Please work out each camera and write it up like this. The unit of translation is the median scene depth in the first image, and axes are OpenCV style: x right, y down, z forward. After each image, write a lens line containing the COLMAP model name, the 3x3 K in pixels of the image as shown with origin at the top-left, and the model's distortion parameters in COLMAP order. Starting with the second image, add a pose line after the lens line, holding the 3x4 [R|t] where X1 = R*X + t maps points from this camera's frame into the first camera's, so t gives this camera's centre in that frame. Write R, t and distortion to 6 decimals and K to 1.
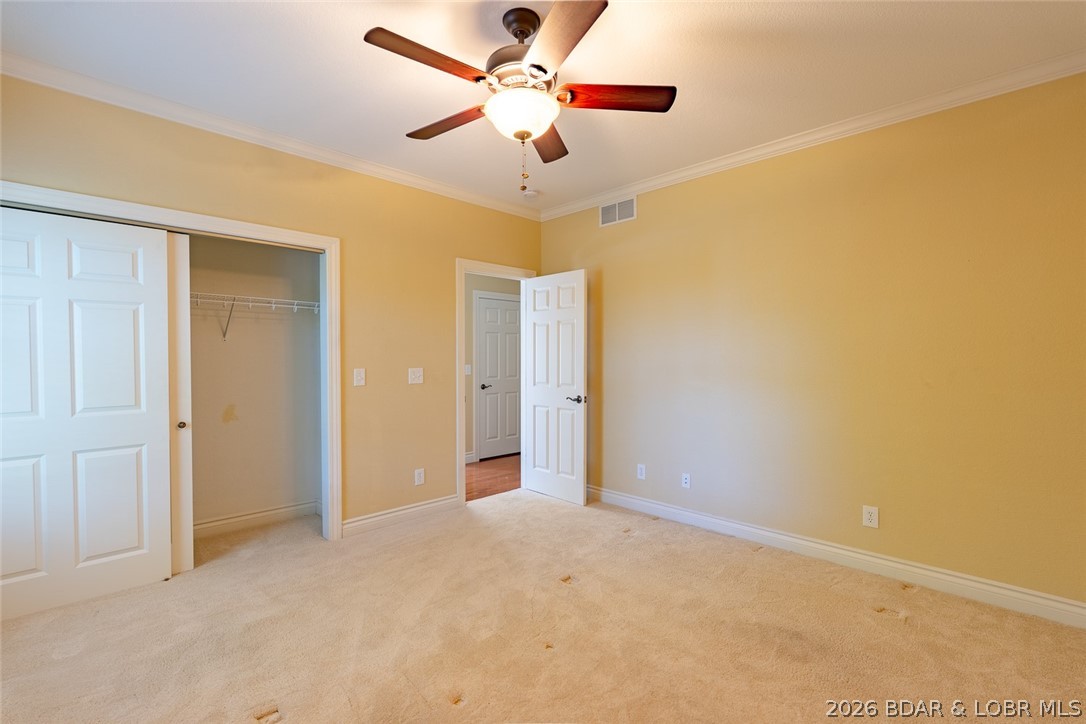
lens RADIAL K [[502.0, 0, 543.0], [0, 502.0, 362.0], [0, 0, 1]] dist [0.001303, -0.000170]
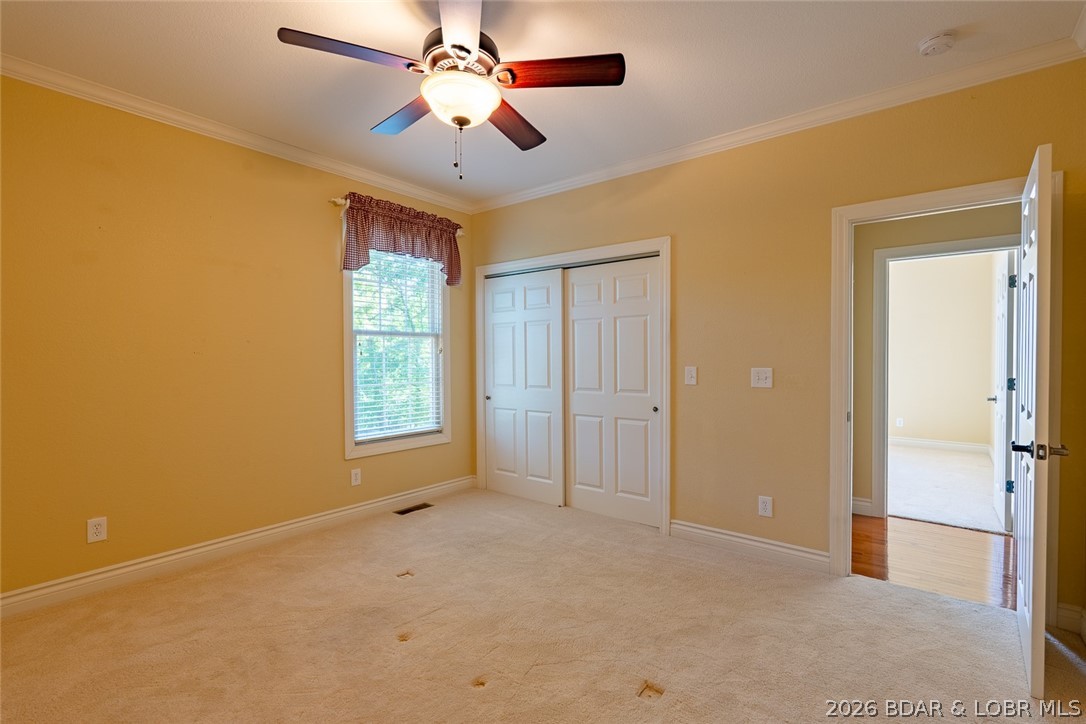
lens RADIAL K [[502.0, 0, 543.0], [0, 502.0, 362.0], [0, 0, 1]] dist [0.001303, -0.000170]
pose [[0.093476, 0.011639, -0.995554, 0.585578], [-0.005401, 0.999923, 0.011183, -0.004581], [0.995607, 0.004331, 0.093532, 0.674839]]
